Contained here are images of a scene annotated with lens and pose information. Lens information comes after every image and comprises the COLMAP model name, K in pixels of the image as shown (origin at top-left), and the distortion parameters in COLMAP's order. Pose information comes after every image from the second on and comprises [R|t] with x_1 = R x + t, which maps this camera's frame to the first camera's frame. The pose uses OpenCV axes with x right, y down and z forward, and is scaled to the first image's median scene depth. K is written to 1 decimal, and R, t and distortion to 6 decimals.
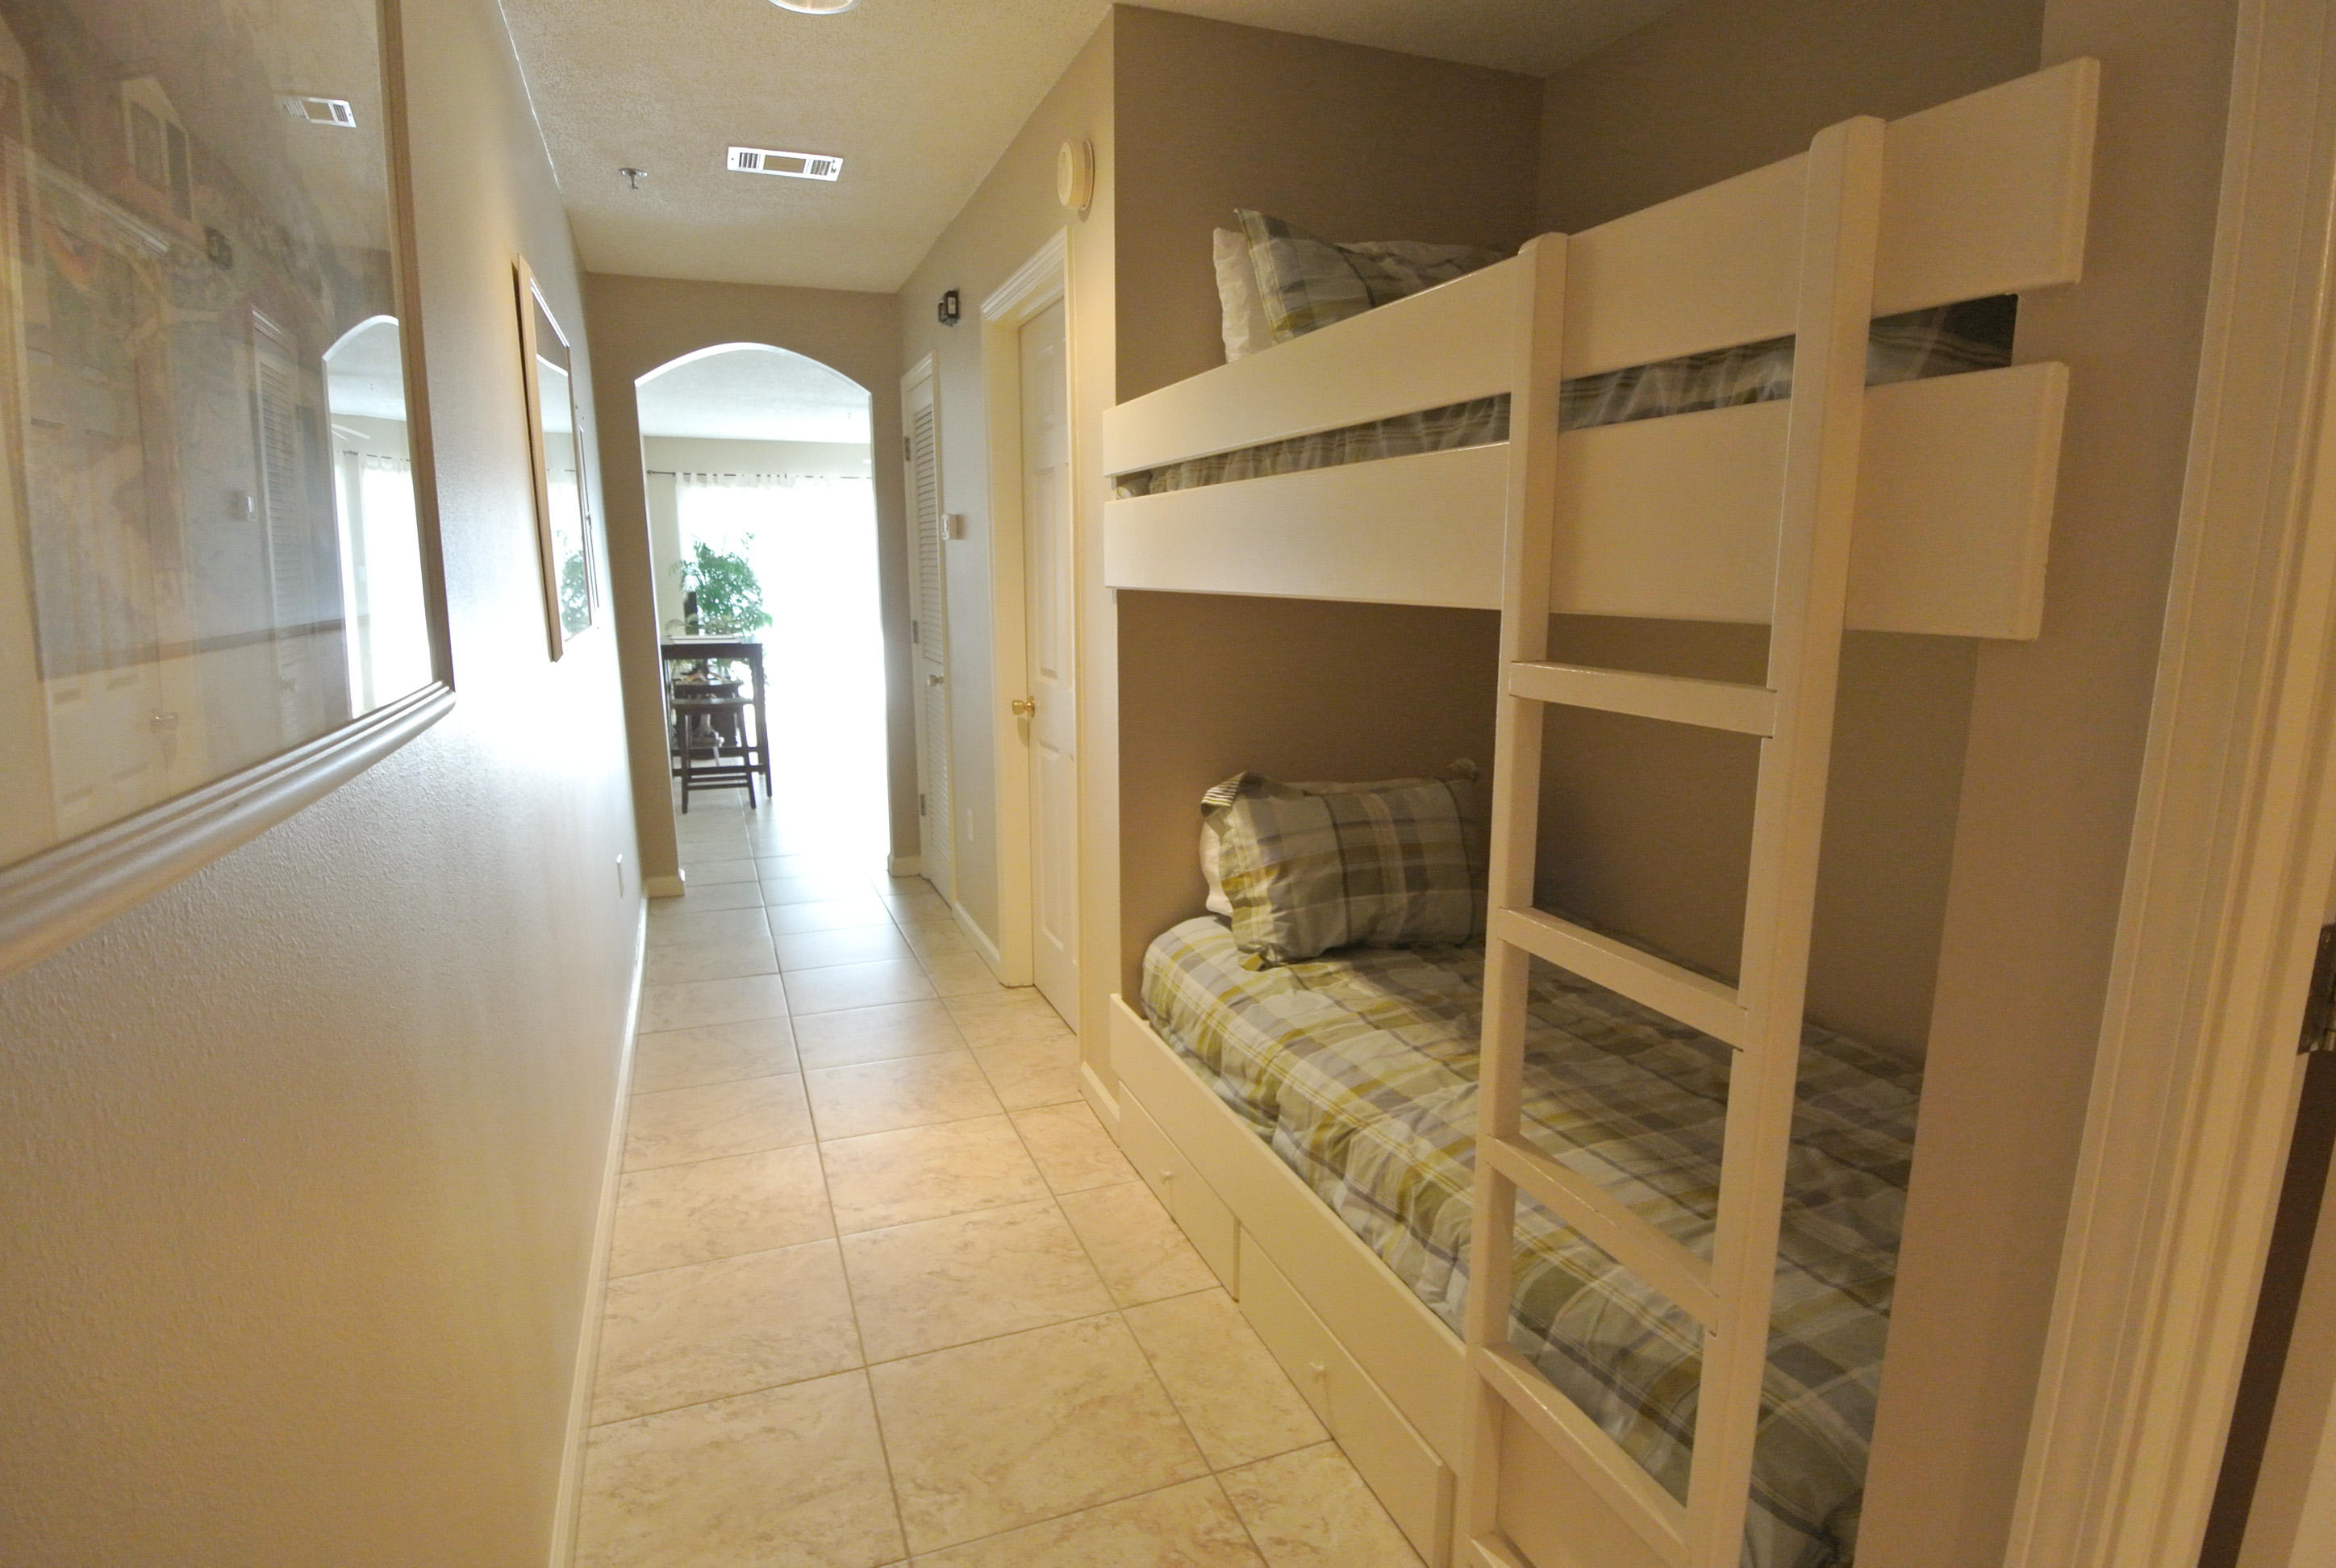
lens RADIAL K [[1233.4, 0, 1168.6], [0, 1233.4, 816.6], [0, 0, 1]] dist [-0.035395, 0.000348]
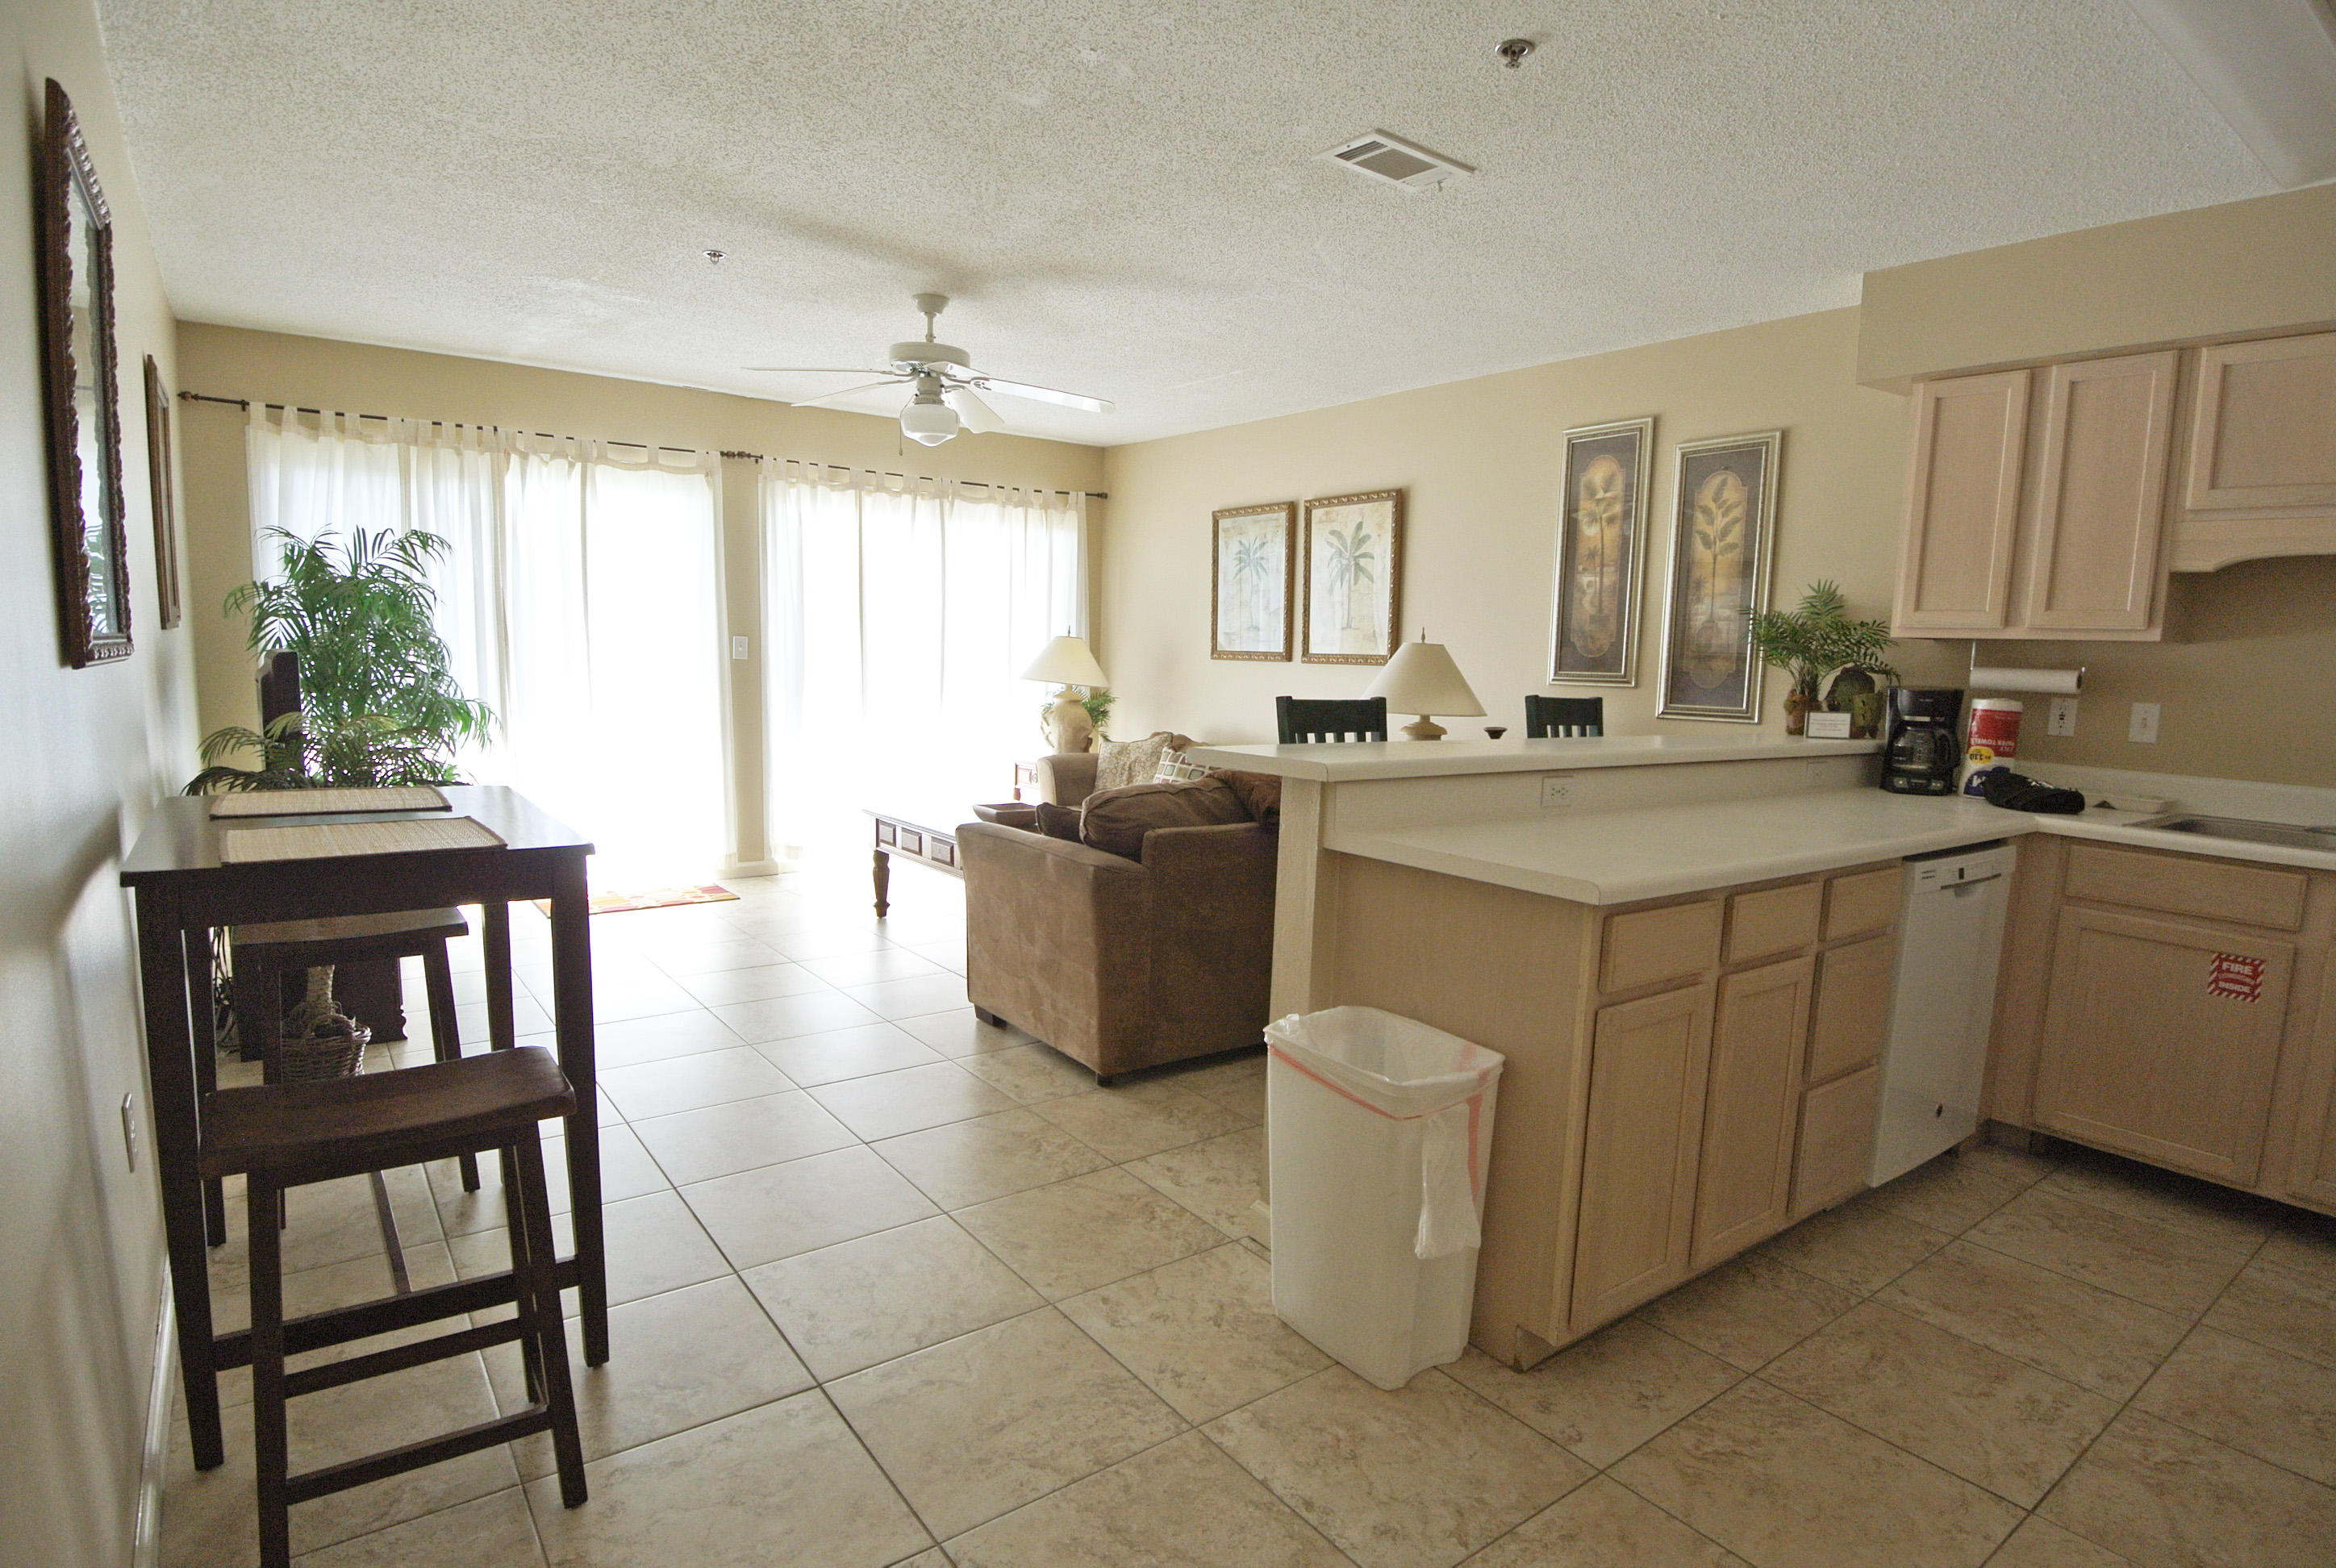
lens RADIAL K [[1215.0, 0, 1200.9], [0, 1215.0, 818.2], [0, 0, 1]] dist [0.005573, -0.036344]
pose [[0.957982, -0.006698, 0.286751, -0.189994], [0.021841, 0.998528, -0.049642, -0.092369], [-0.285996, 0.053819, 0.956718, 0.477054]]
